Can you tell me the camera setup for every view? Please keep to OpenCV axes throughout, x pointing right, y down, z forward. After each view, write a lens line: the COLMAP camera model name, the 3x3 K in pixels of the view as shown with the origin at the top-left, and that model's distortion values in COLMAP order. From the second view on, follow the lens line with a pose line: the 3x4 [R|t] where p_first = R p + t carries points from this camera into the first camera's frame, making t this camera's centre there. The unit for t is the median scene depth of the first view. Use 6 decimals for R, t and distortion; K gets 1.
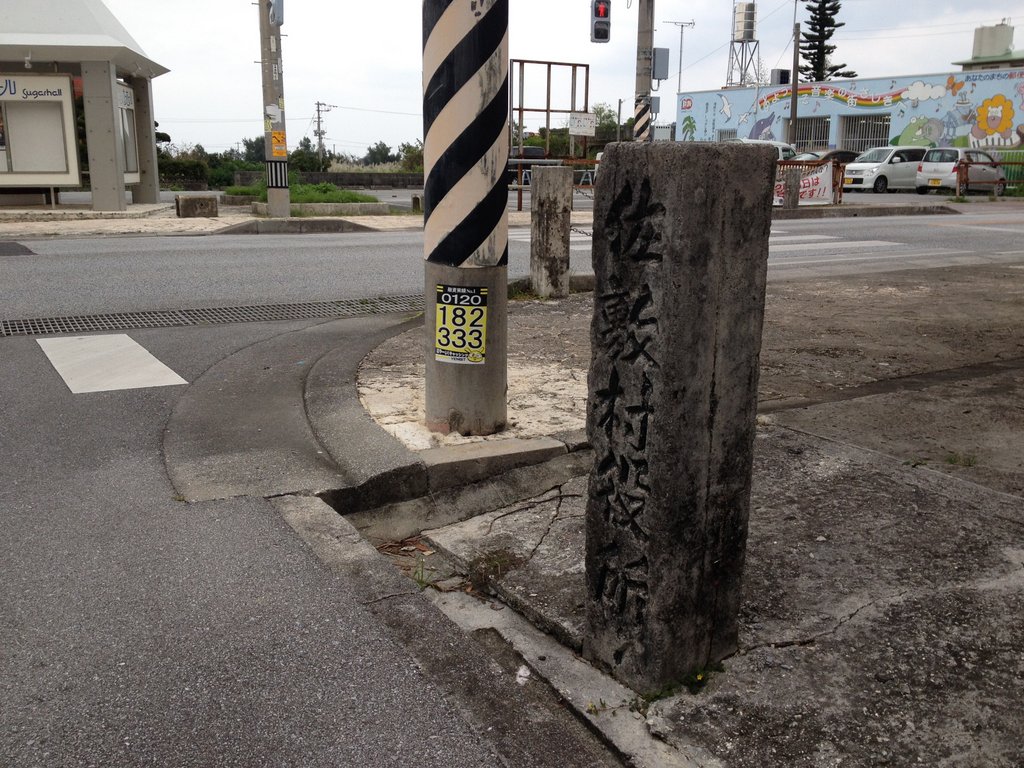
lens RADIAL K [[1027.9, 0, 512.4], [0, 1027.9, 384.4], [0, 0, 1]] dist [0.012869, 0.000000]
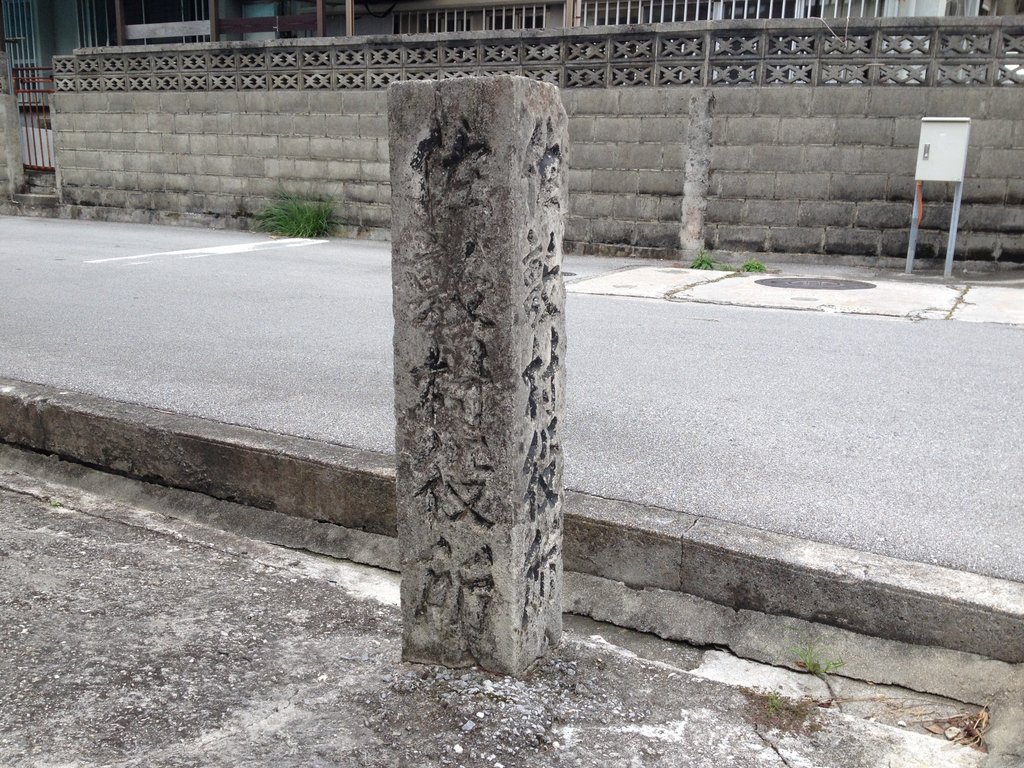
lens RADIAL K [[1027.9, 0, 513.0], [0, 1027.9, 385.1], [0, 0, 1]] dist [0.012869, 0.000000]
pose [[-0.871125, 0.088741, -0.482977, 0.515573], [-0.130904, 0.905981, 0.402569, -0.311615], [0.473292, 0.413912, -0.777606, 1.556317]]
